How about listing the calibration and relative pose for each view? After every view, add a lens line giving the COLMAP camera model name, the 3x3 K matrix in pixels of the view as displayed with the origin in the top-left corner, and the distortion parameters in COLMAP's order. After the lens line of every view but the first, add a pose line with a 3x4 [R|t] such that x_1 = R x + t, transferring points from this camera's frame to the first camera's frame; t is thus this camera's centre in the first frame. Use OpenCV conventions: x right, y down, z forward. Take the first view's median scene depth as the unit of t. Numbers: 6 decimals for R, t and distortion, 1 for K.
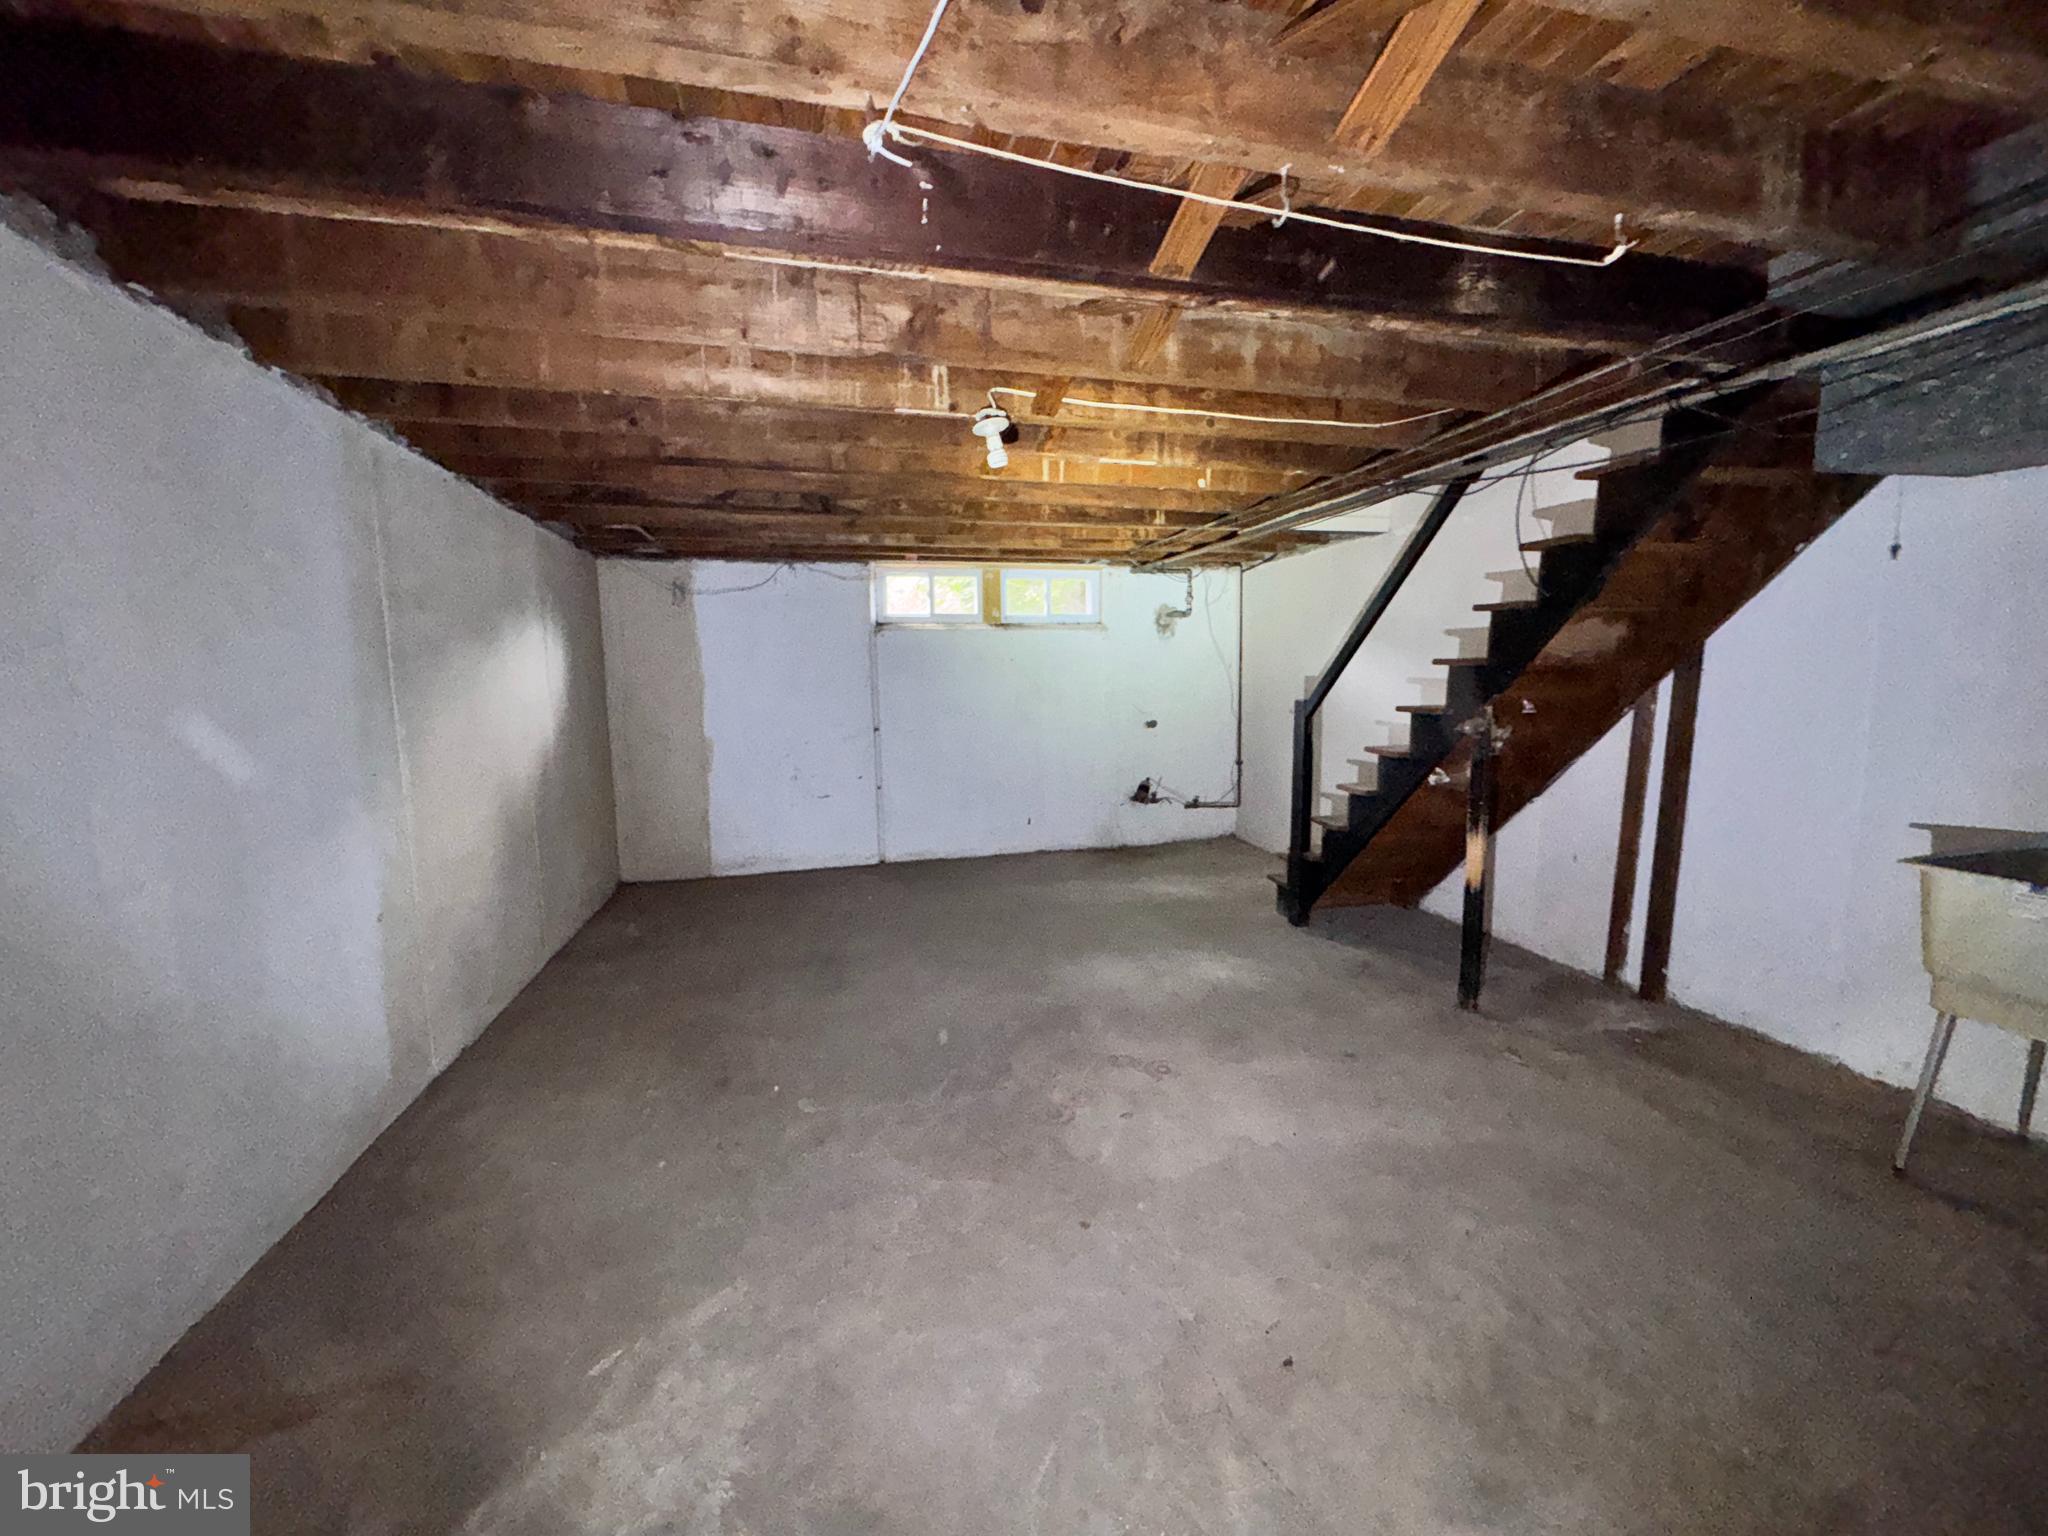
lens RADIAL K [[817.7, 0, 1019.5], [0, 817.7, 767.2], [0, 0, 1]] dist [-0.004454, 0.000621]
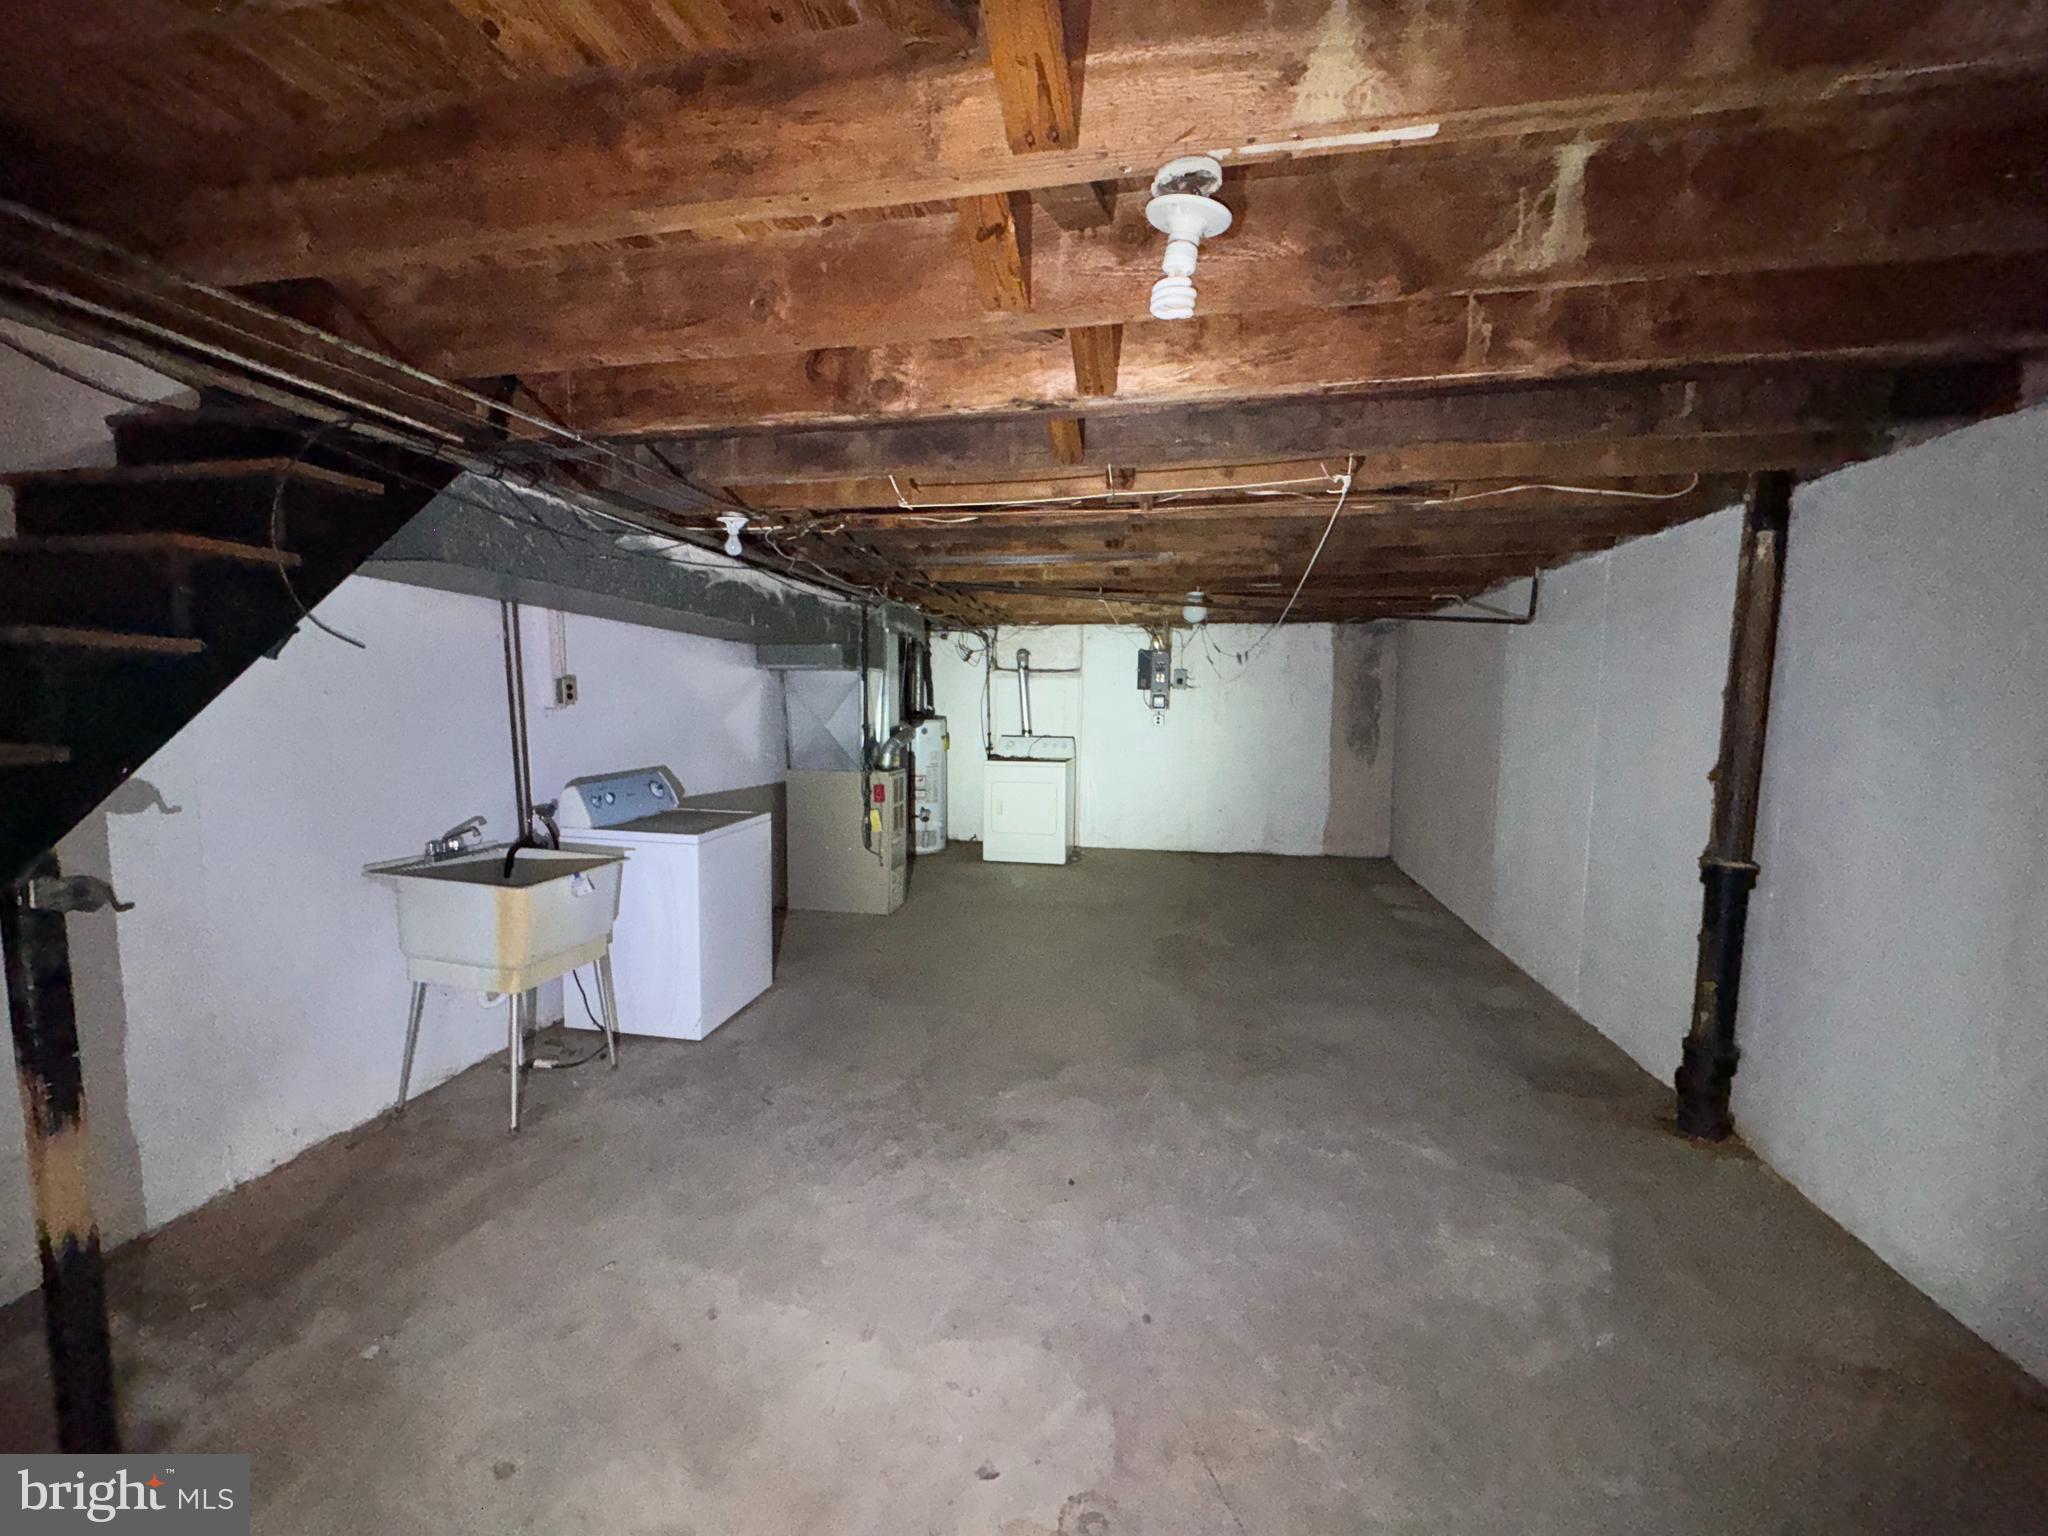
lens RADIAL K [[817.7, 0, 1019.5], [0, 817.7, 767.2], [0, 0, 1]] dist [-0.004454, 0.000621]
pose [[-0.909662, -0.020602, 0.414837, -0.163484], [0.053413, 0.984674, 0.166027, -0.244546], [-0.411900, 0.173186, -0.894620, 1.762364]]
